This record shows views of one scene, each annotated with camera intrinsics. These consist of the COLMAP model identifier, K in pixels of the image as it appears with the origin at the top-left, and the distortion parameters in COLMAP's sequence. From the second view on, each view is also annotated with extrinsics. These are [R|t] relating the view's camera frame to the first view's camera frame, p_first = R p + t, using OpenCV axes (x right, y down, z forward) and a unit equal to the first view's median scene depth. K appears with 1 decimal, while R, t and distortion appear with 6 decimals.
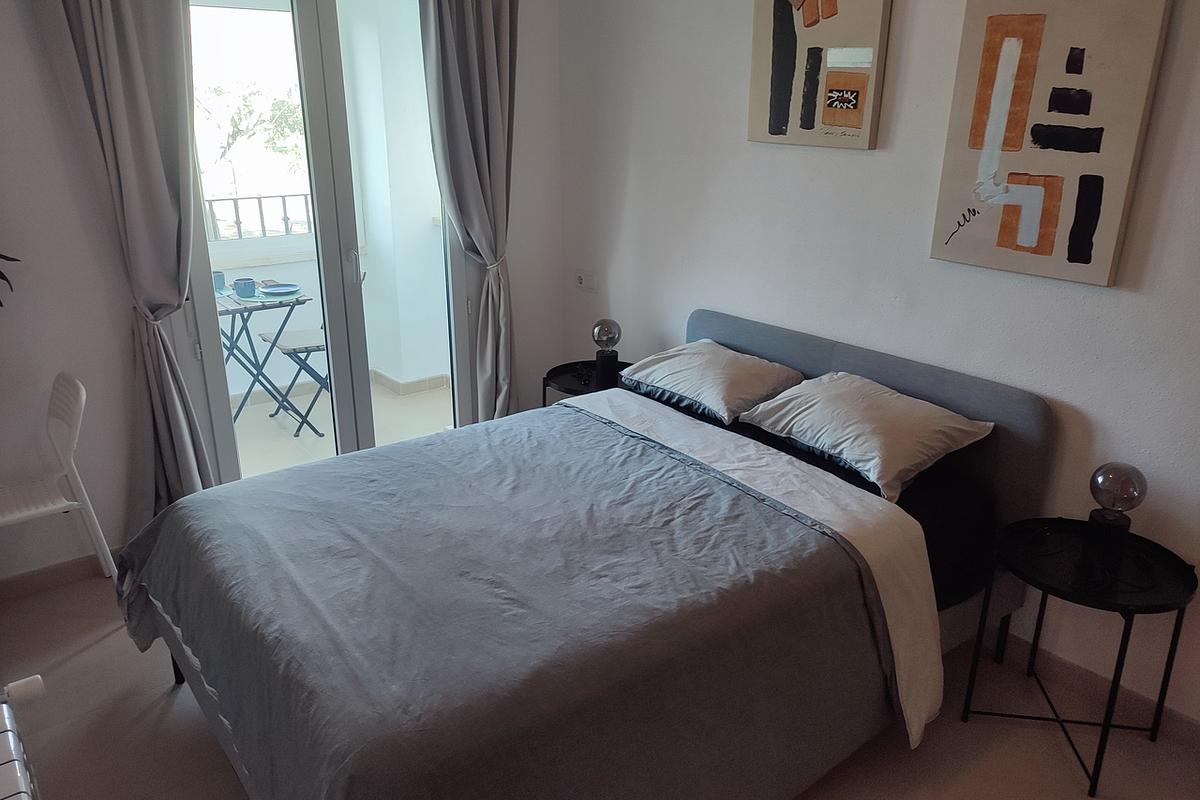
lens RADIAL K [[868.2, 0, 600.0], [0, 868.2, 400.0], [0, 0, 1]] dist [0.017816, -0.008456]
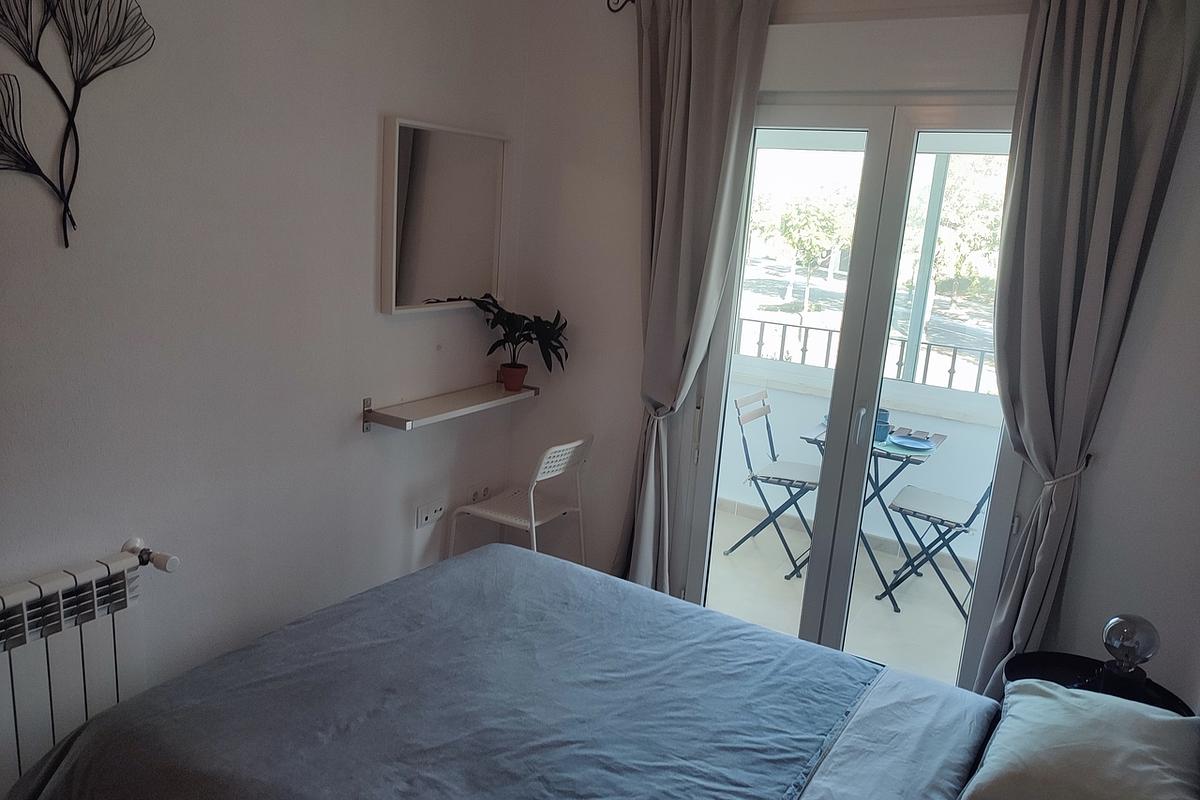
lens RADIAL K [[868.2, 0, 600.0], [0, 868.2, 400.0], [0, 0, 1]] dist [0.017816, -0.008456]
pose [[0.352886, 0.225768, -0.908020, 0.563491], [-0.371215, 0.924591, 0.085622, -0.208065], [0.858878, 0.306856, 0.410084, 0.536513]]
